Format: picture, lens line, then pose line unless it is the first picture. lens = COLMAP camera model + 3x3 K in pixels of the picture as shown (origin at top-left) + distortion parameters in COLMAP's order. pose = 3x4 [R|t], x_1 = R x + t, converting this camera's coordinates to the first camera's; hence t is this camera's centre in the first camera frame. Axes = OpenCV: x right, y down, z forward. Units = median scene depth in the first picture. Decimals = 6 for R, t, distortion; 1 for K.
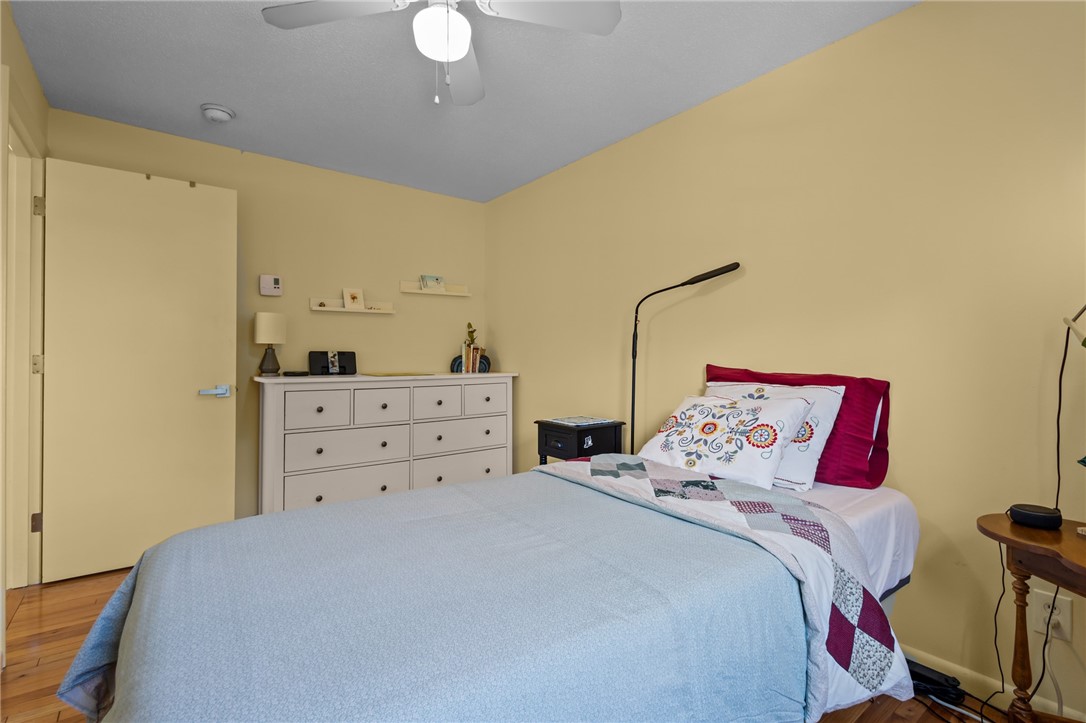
lens RADIAL K [[501.5, 0, 545.8], [0, 501.5, 358.0], [0, 0, 1]] dist [0.009299, -0.003113]
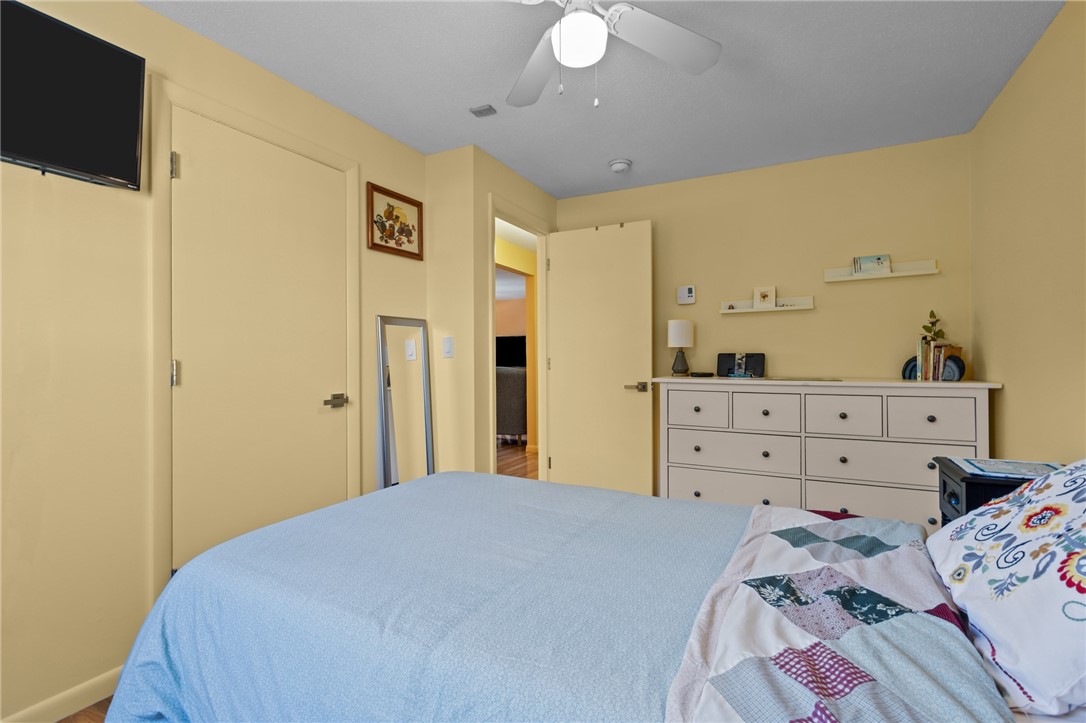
lens RADIAL K [[501.5, 0, 547.4], [0, 501.5, 362.1], [0, 0, 1]] dist [0.009299, -0.003113]
pose [[0.423396, 0.004394, -0.905934, 0.320152], [0.000464, 0.999987, 0.005067, -0.000979], [0.905944, -0.002566, 0.423389, 0.239382]]
